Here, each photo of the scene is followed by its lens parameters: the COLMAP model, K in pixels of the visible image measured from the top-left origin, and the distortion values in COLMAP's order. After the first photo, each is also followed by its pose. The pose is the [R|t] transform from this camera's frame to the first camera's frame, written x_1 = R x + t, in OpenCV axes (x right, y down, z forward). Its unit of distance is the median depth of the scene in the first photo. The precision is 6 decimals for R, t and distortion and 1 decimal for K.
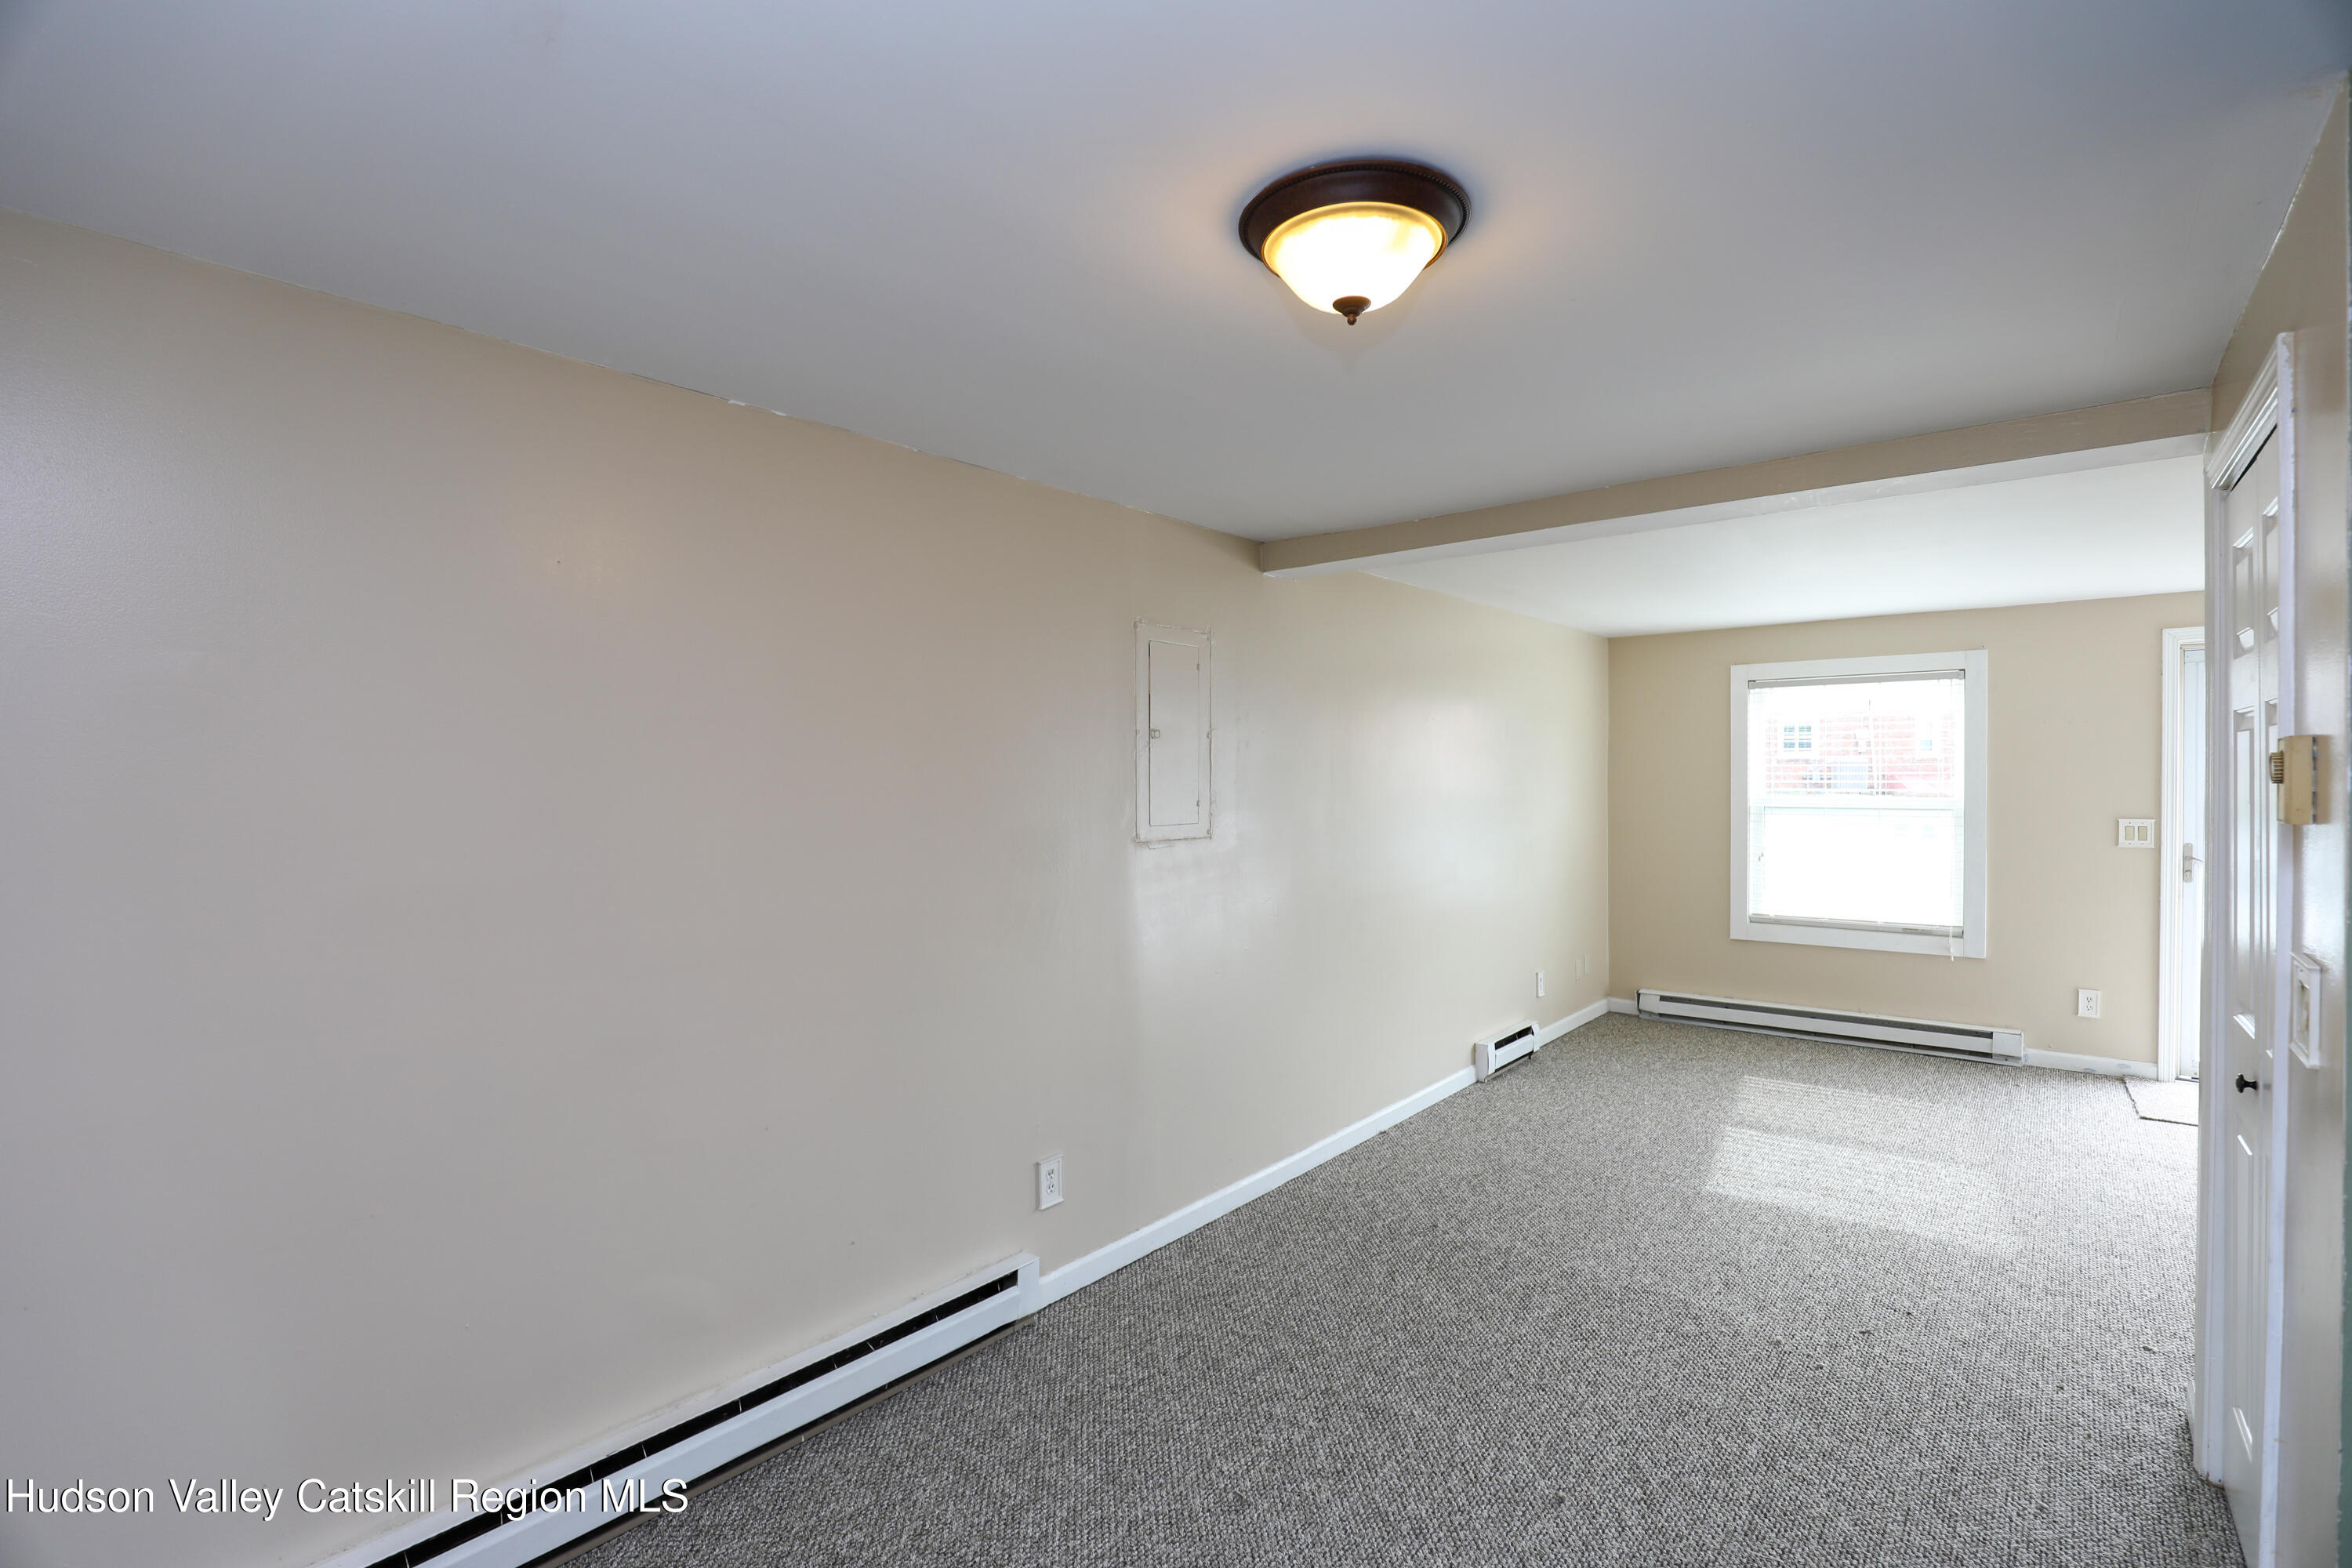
lens RADIAL K [[1077.3, 0, 1176.0], [0, 1077.3, 784.0], [0, 0, 1]] dist [-0.013692, -0.000803]
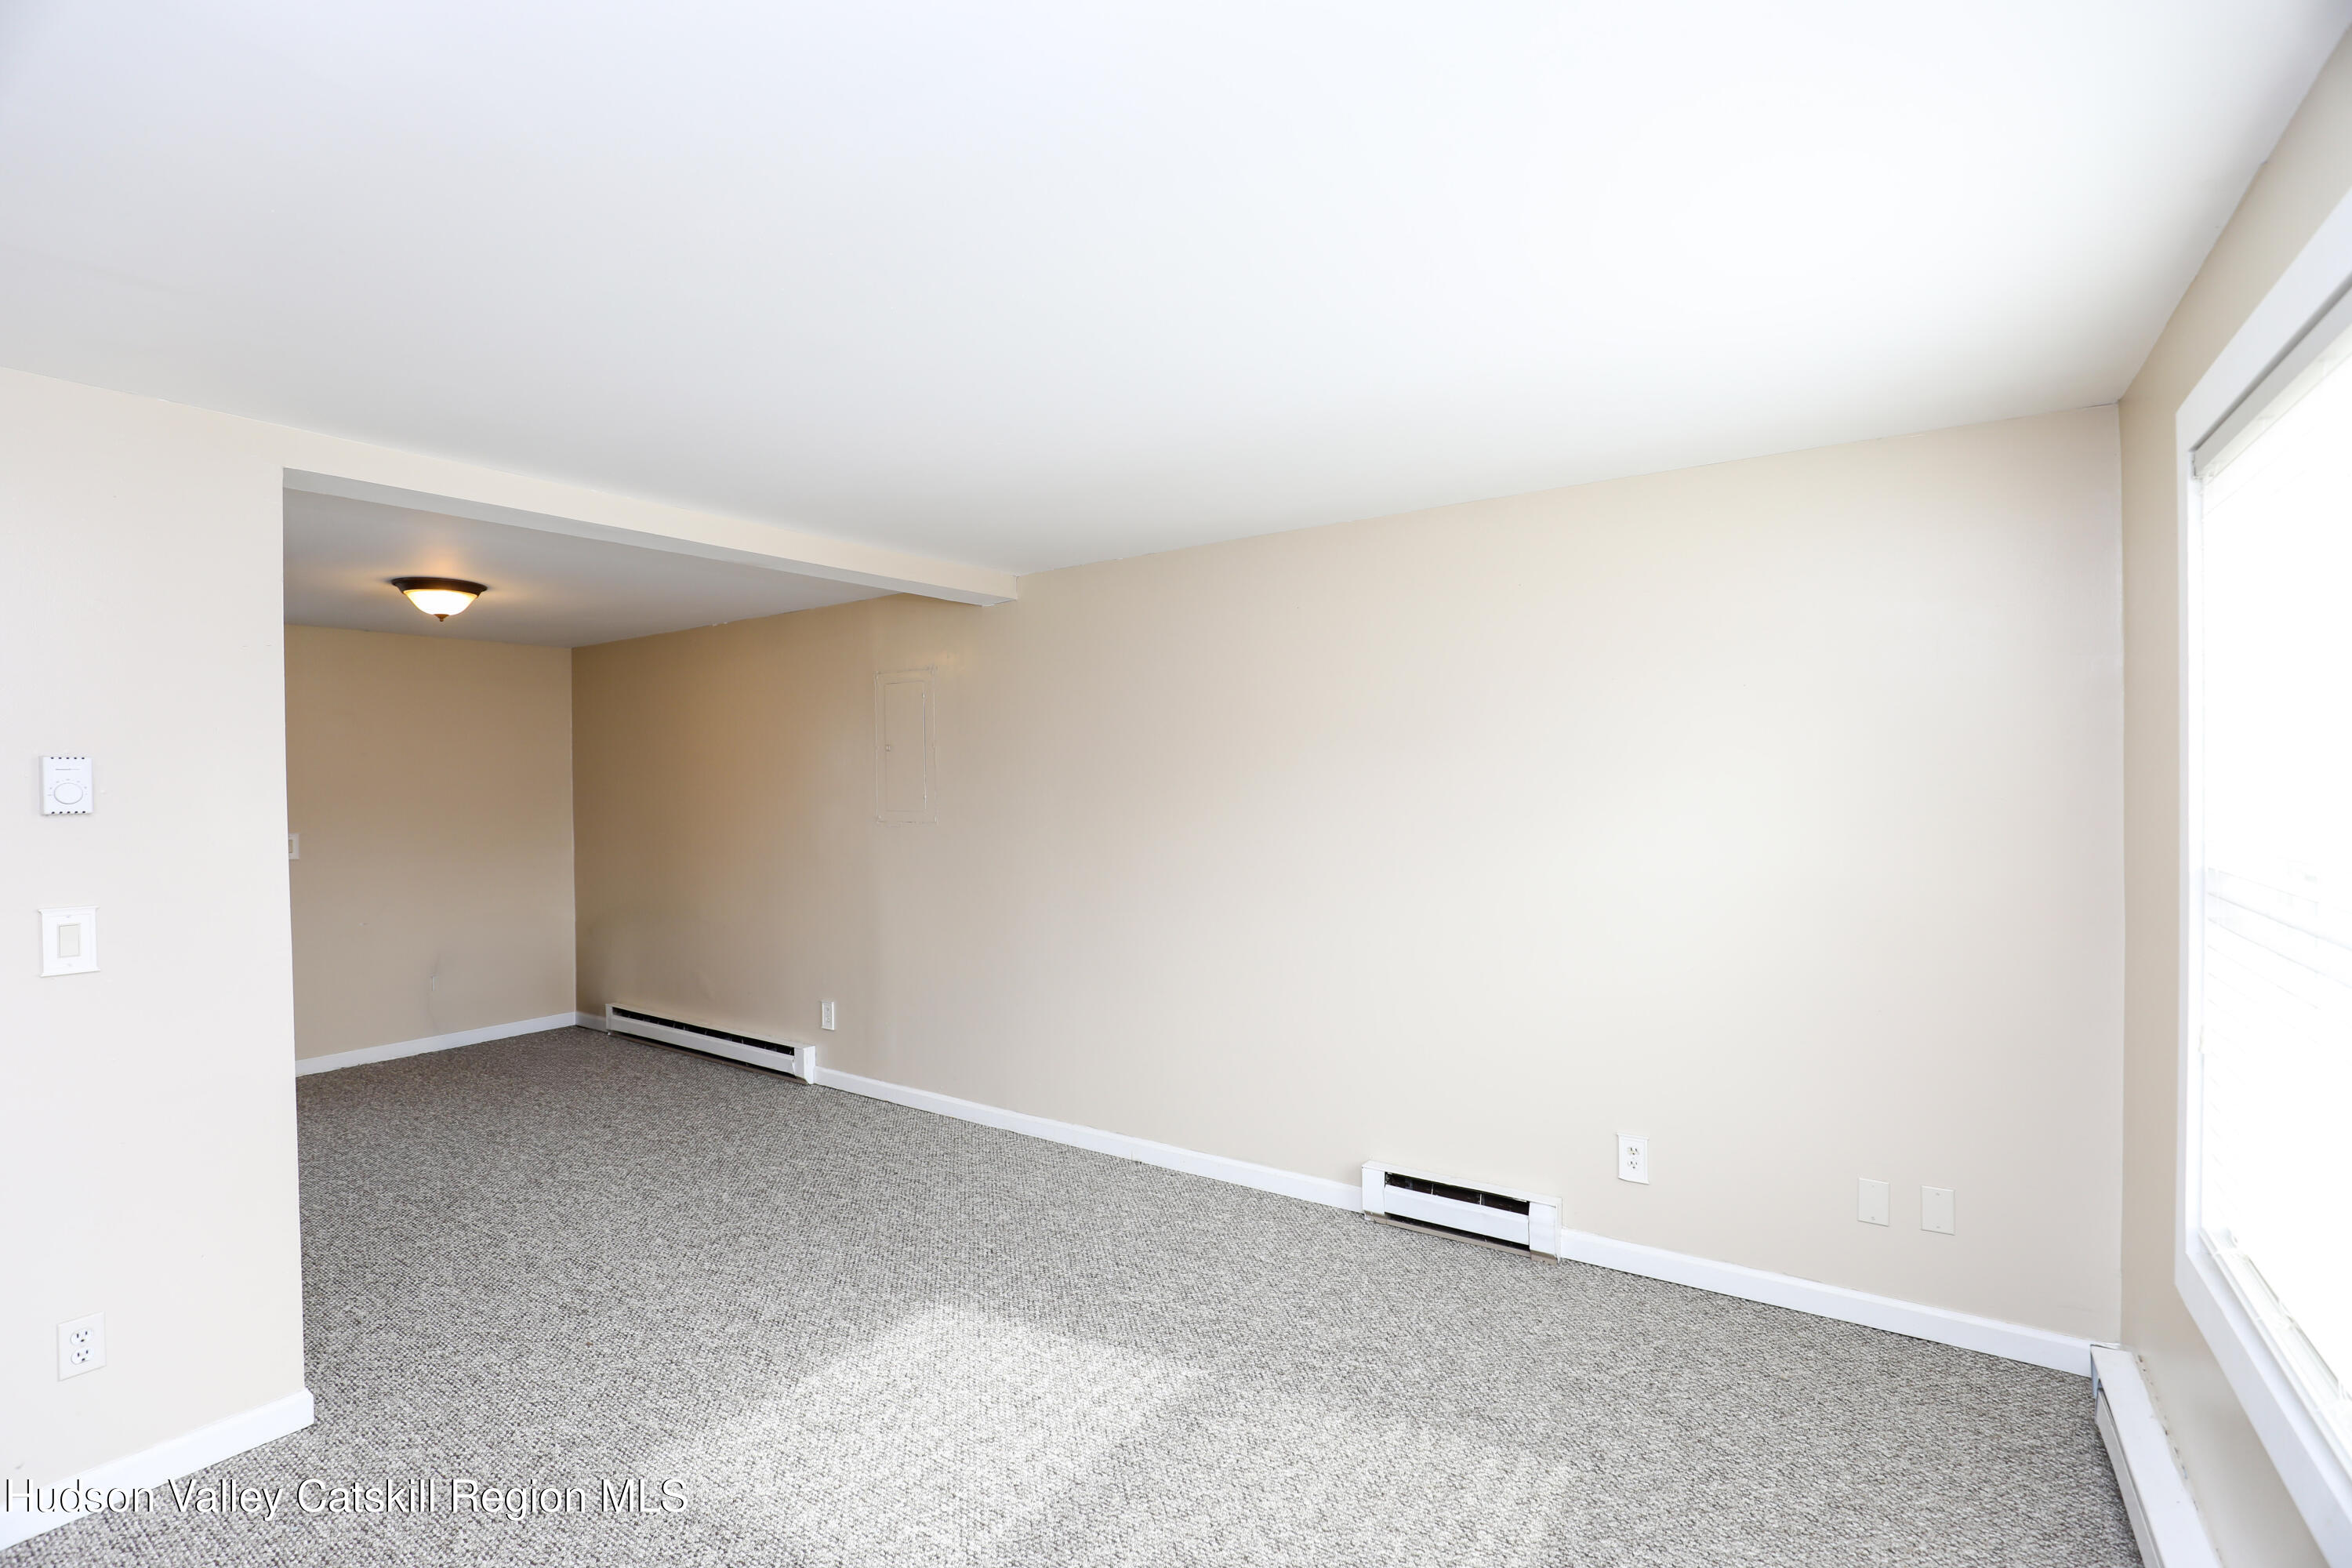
lens RADIAL K [[1077.3, 0, 1176.0], [0, 1077.3, 784.0], [0, 0, 1]] dist [-0.013692, -0.000803]
pose [[0.088315, 0.012507, -0.996014, 1.144702], [0.011791, 0.999838, 0.013601, -0.015511], [0.996023, -0.012945, 0.088153, 0.976796]]
